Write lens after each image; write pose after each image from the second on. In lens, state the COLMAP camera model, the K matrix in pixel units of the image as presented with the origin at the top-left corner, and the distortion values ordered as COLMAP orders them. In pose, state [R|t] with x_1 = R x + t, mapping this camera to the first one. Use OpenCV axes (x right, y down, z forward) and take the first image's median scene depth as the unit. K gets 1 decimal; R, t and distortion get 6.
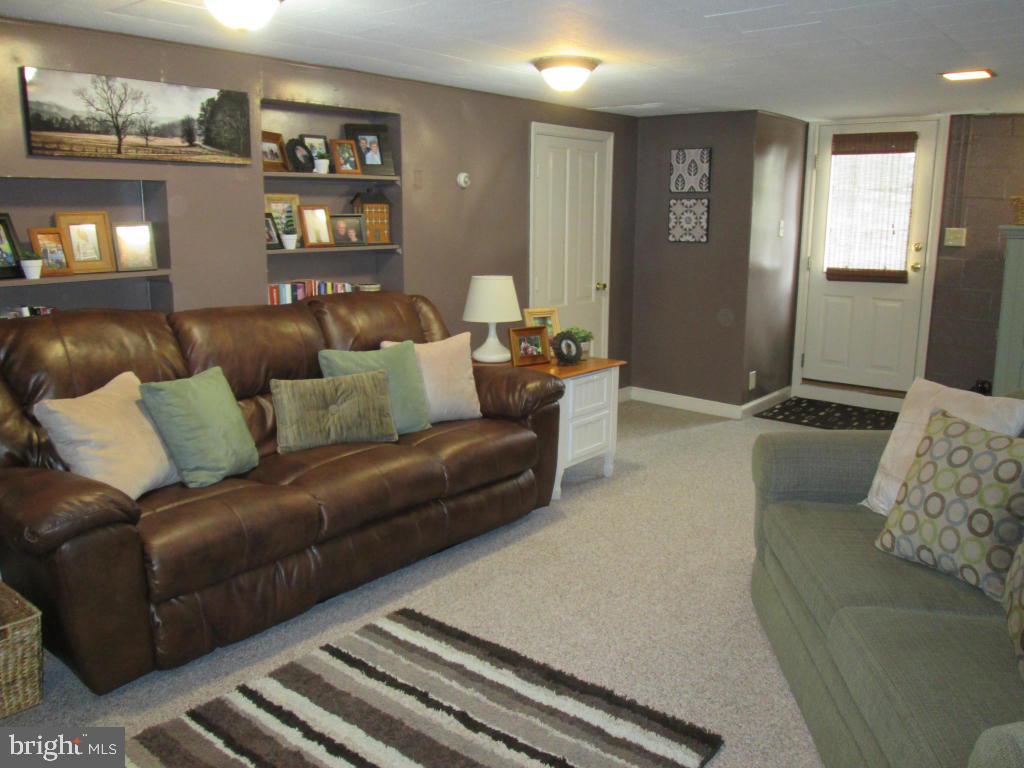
lens RADIAL K [[852.6, 0, 511.2], [0, 852.6, 385.7], [0, 0, 1]] dist [-0.053802, 0.030807]
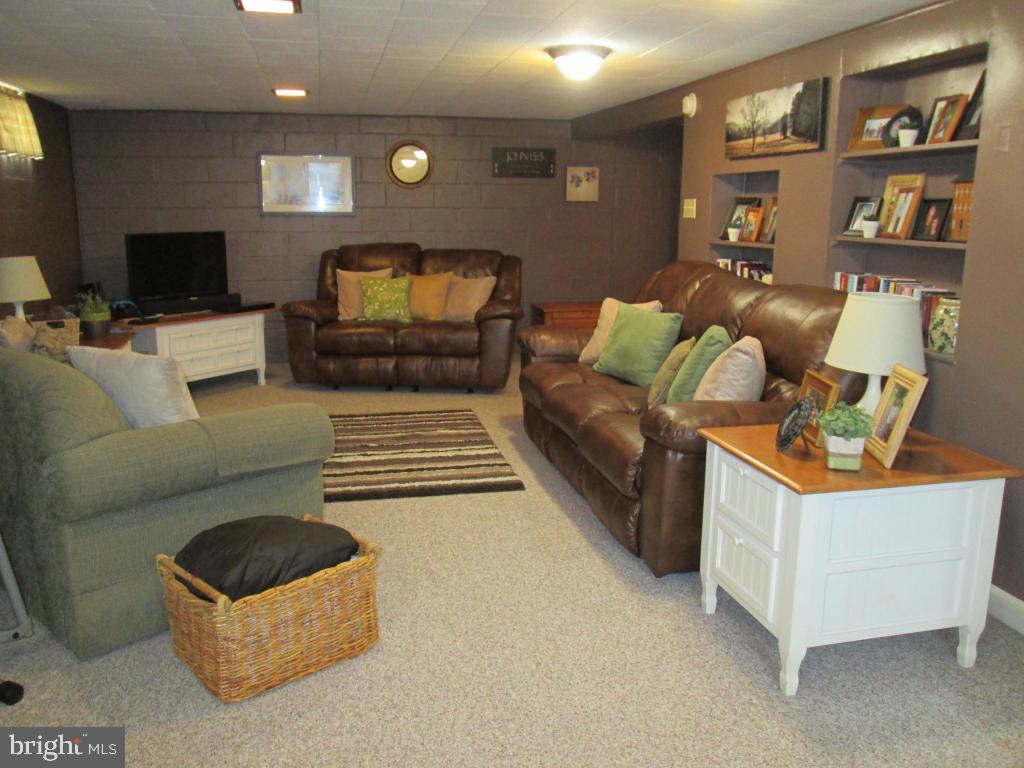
lens RADIAL K [[852.6, 0, 511.7], [0, 852.6, 383.4], [0, 0, 1]] dist [-0.053802, 0.030807]
pose [[-0.626807, 0.153001, -0.764005, 0.790972], [-0.163251, 0.932980, 0.320775, -0.284032], [0.761881, 0.325788, -0.559821, 1.484482]]
